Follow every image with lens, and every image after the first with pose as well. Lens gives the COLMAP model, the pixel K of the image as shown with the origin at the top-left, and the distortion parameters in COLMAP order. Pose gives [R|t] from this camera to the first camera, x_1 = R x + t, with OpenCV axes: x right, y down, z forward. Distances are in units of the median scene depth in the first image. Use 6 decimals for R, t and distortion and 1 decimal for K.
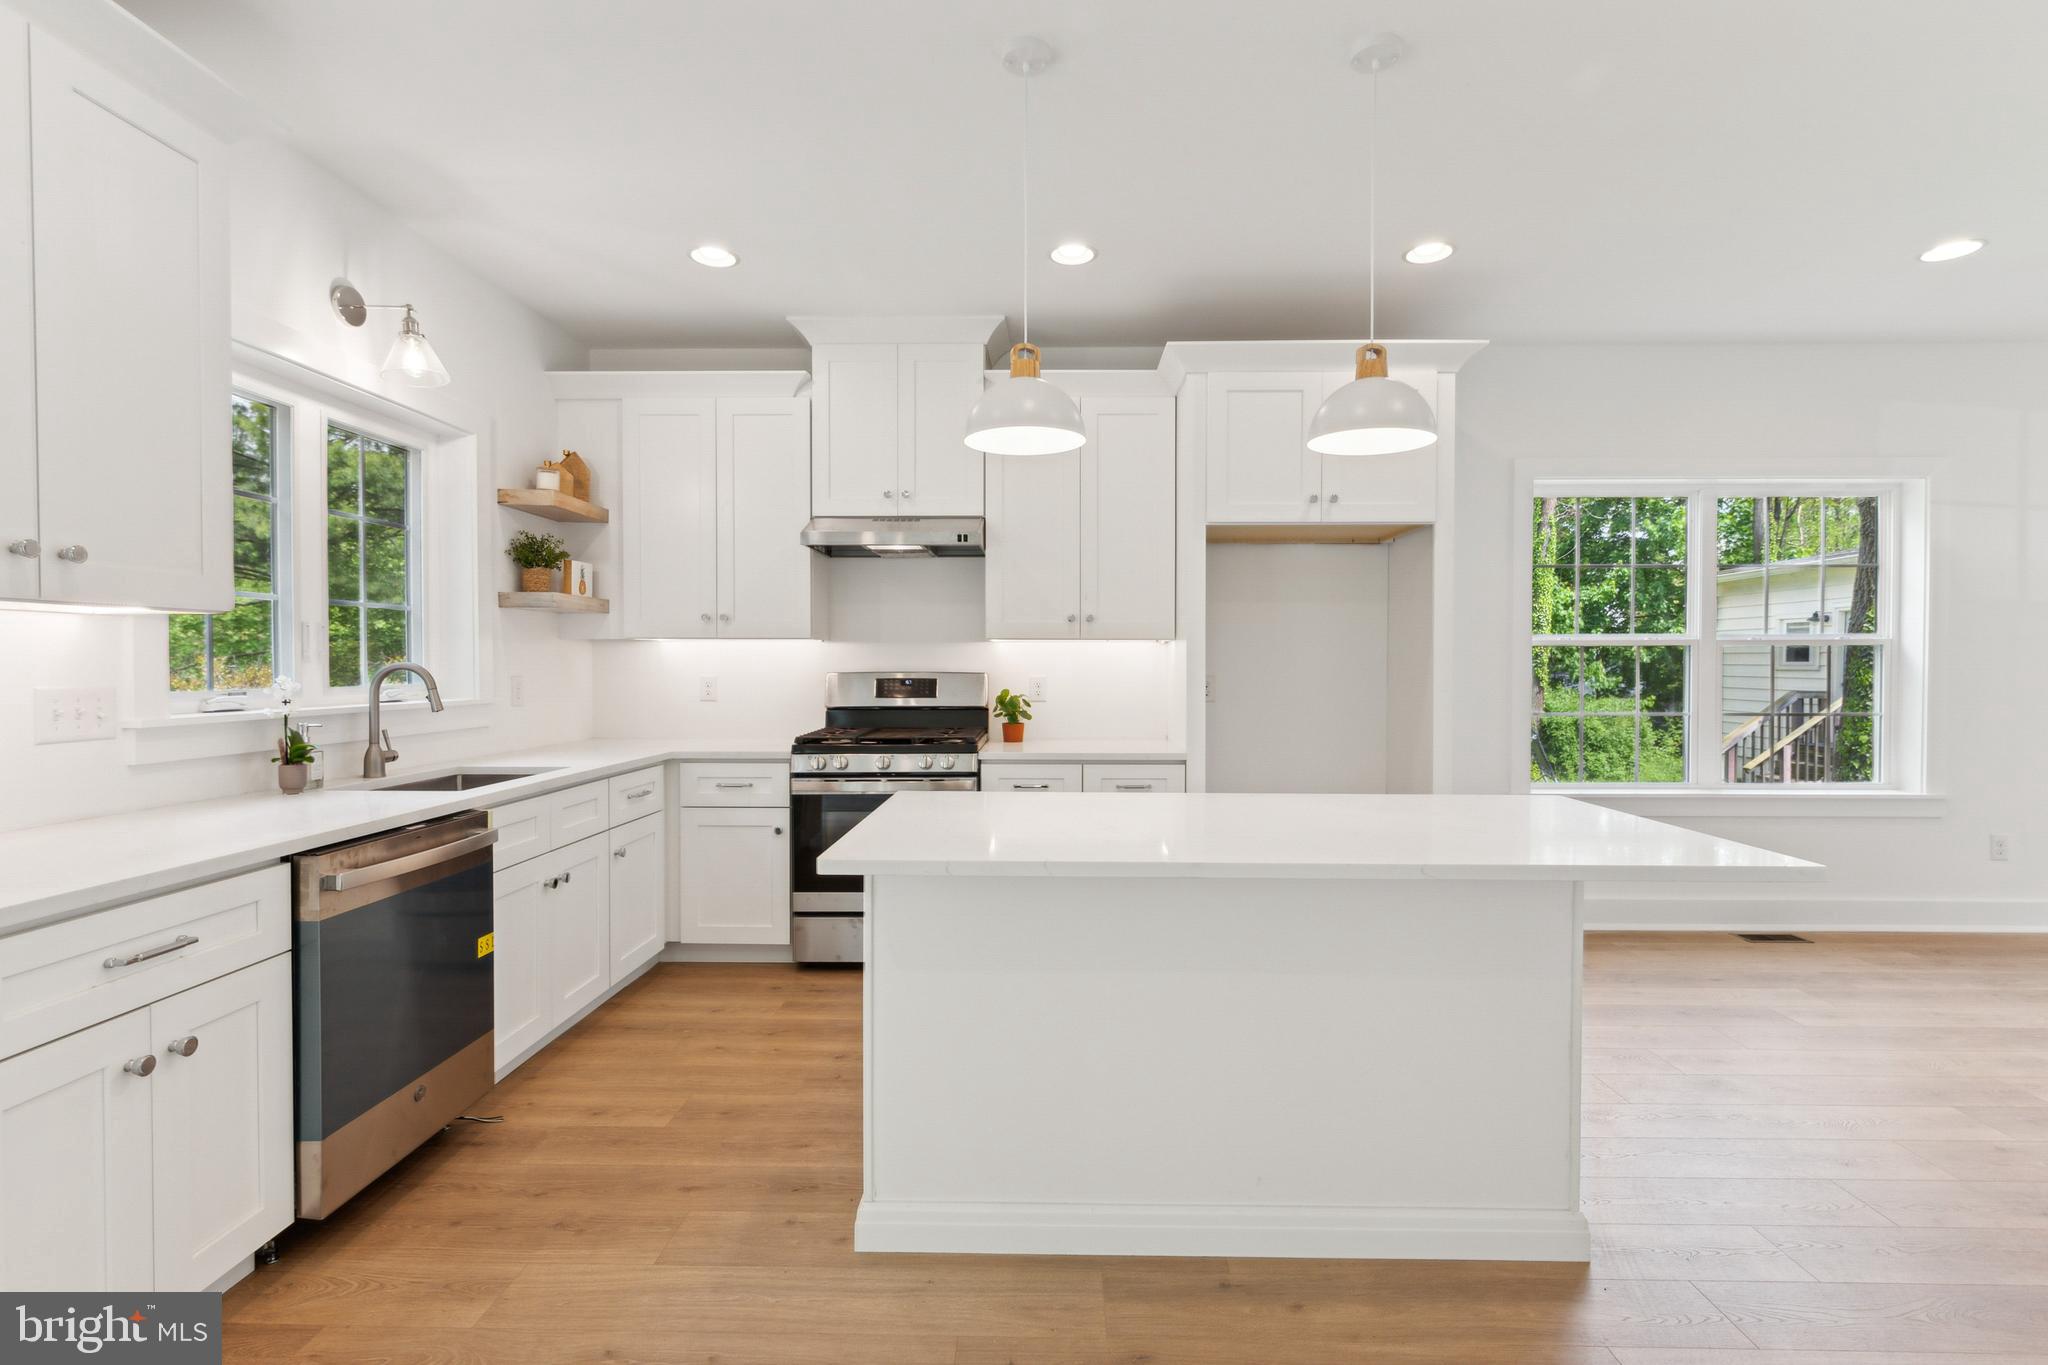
lens RADIAL K [[927.1, 0, 1037.6], [0, 927.1, 670.8], [0, 0, 1]] dist [0.002509, -0.001758]
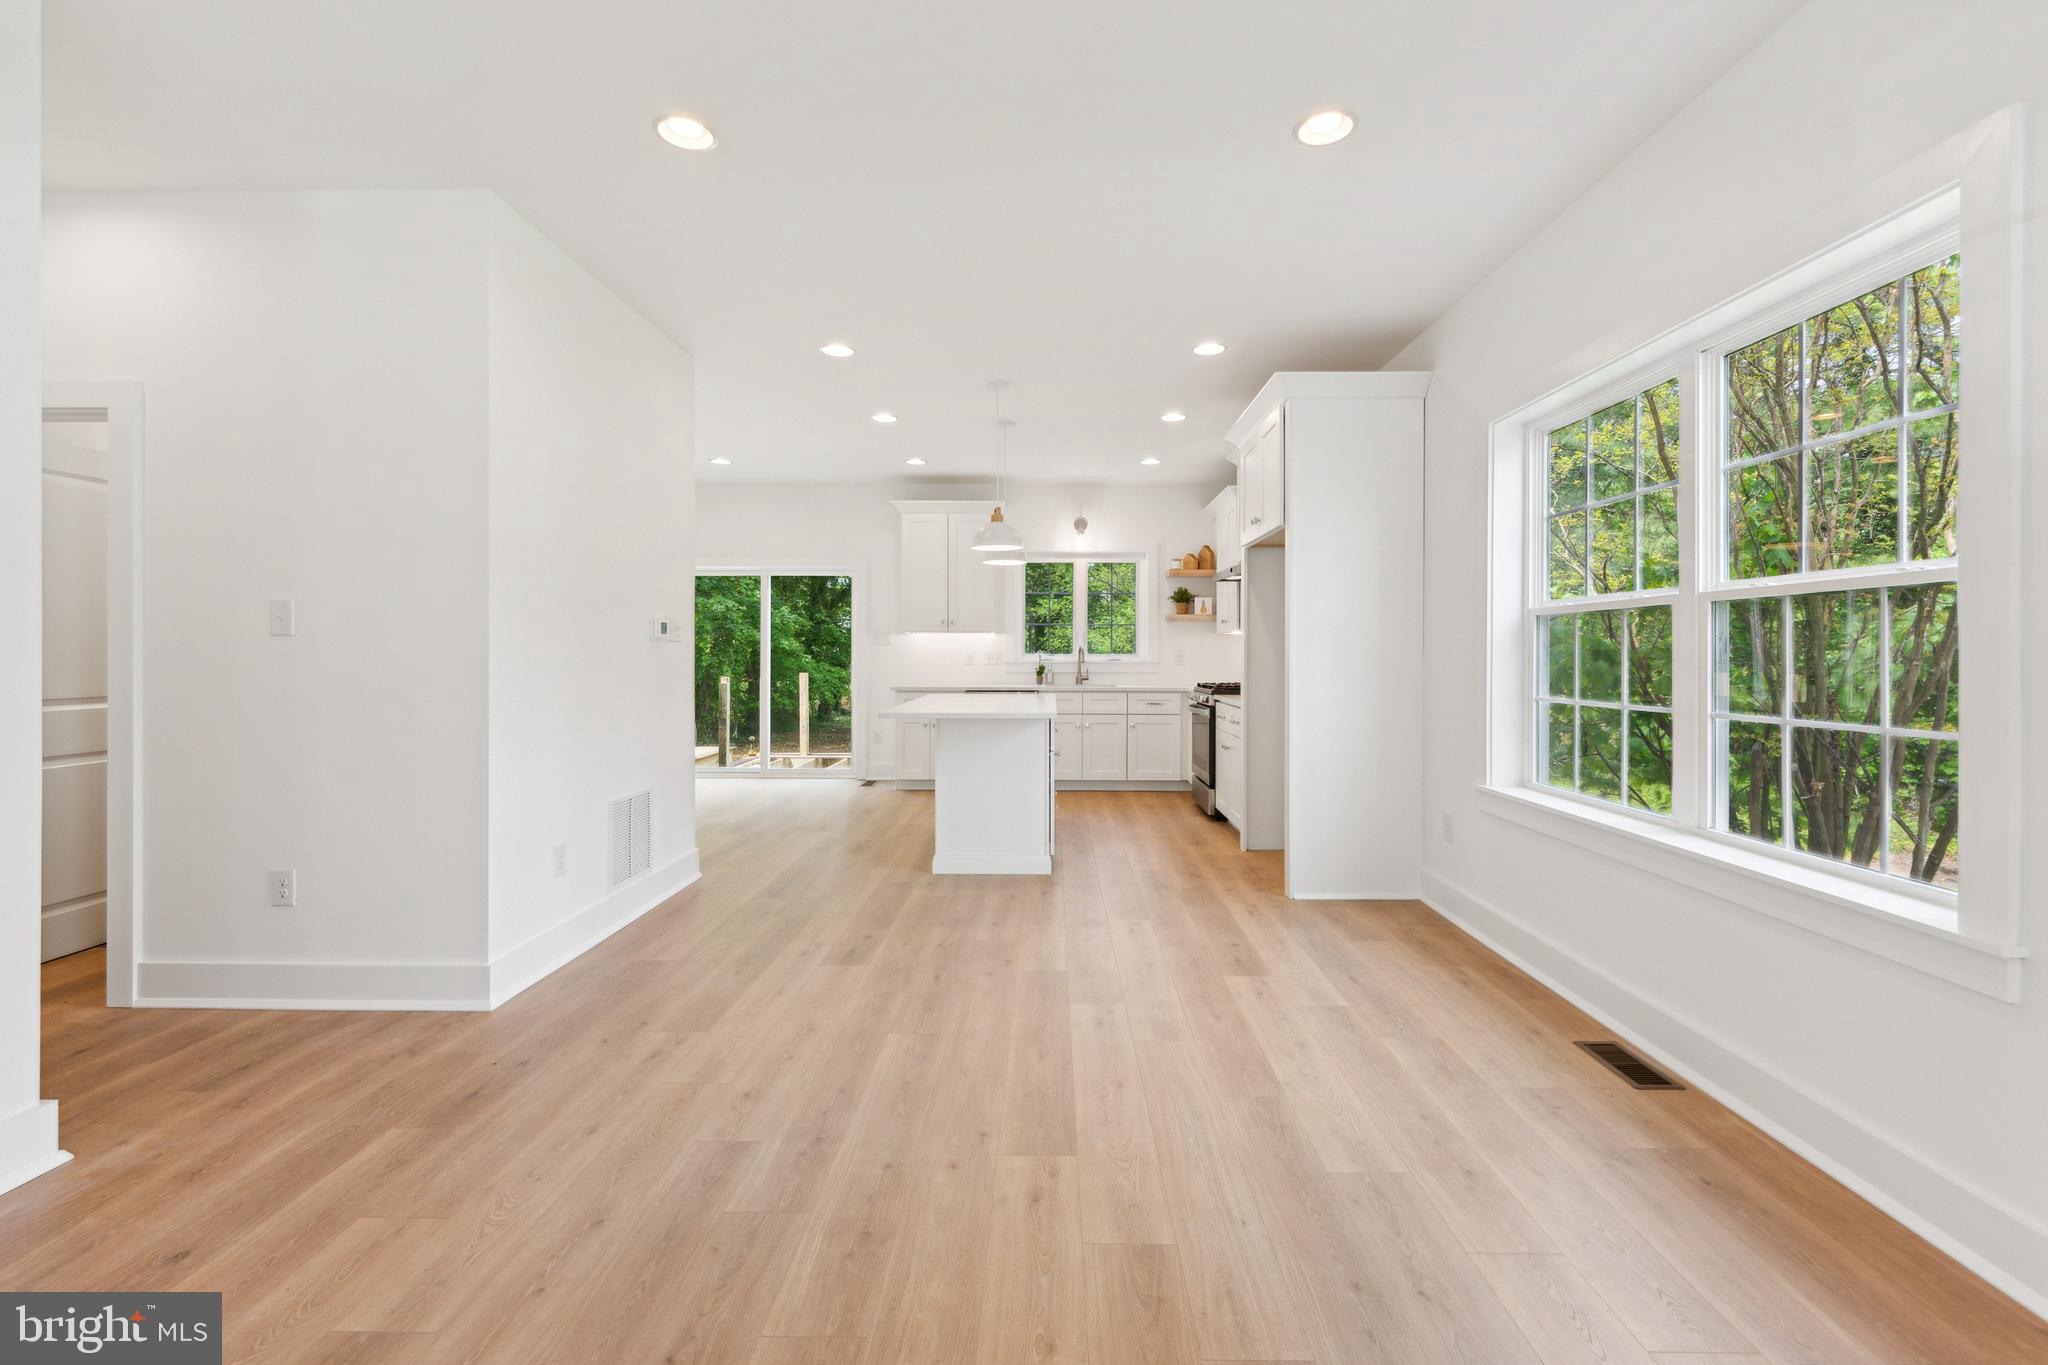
lens RADIAL K [[865.1, 0, 1027.8], [0, 865.1, 645.9], [0, 0, 1]] dist [0.002936, -0.000956]
pose [[-0.010284, -0.009436, -0.999903, 1.537266], [-0.010009, 0.999906, -0.009333, 0.014625], [0.999897, 0.009912, -0.010378, 0.660254]]
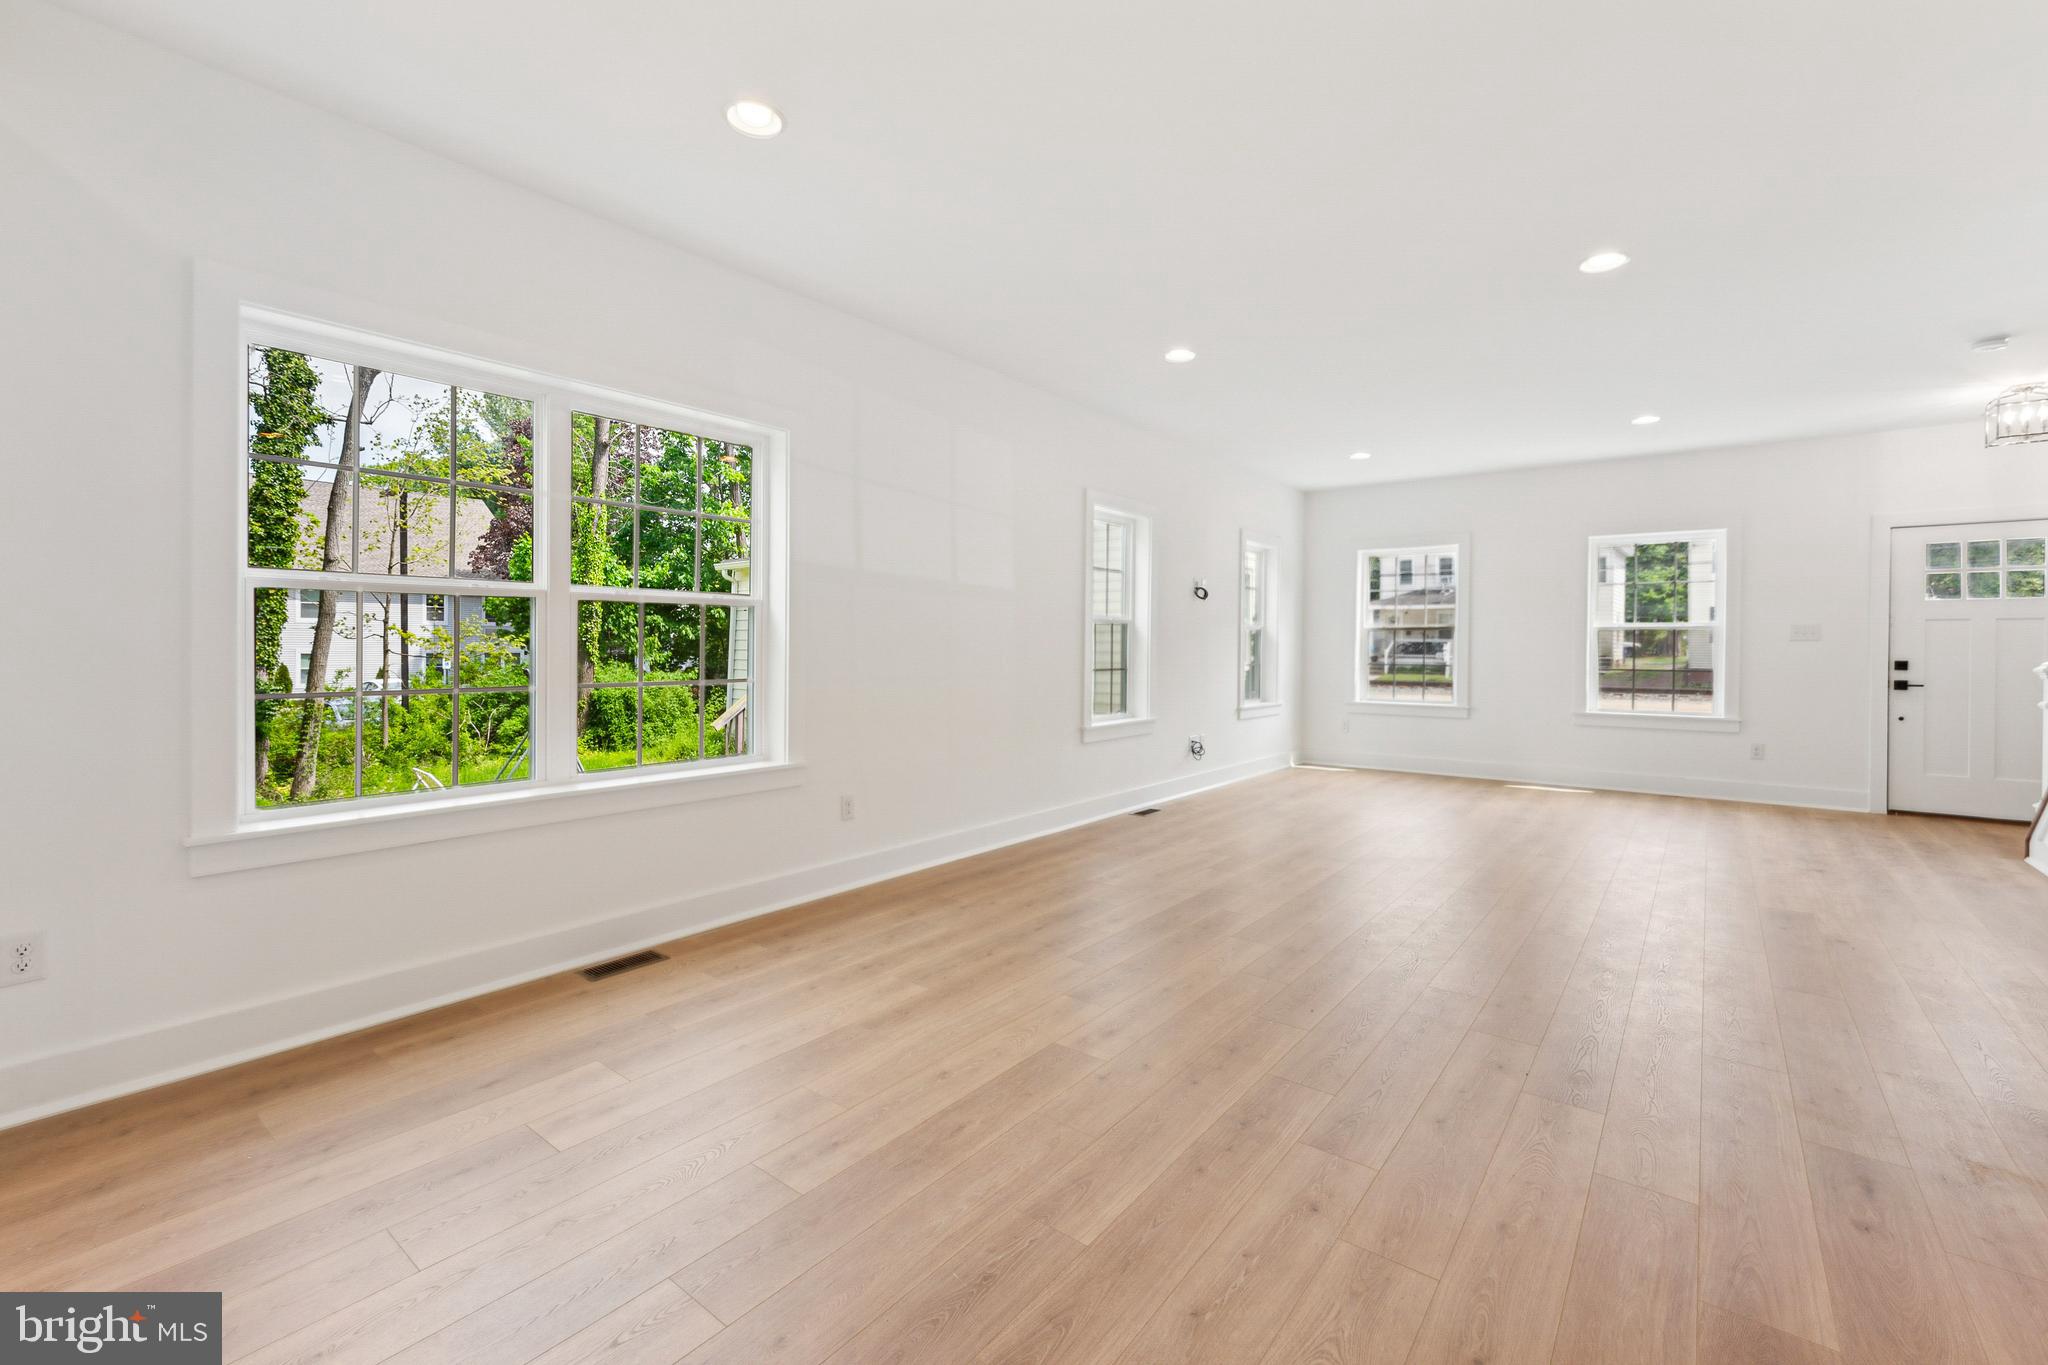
lens RADIAL K [[865.1, 0, 1035.9], [0, 865.1, 656.3], [0, 0, 1]] dist [0.002936, -0.000956]
pose [[0.600212, -0.009931, 0.799779, 0.452684], [0.002652, 0.999942, 0.010426, 0.016506], [-0.799836, -0.004136, 0.600204, 0.295665]]
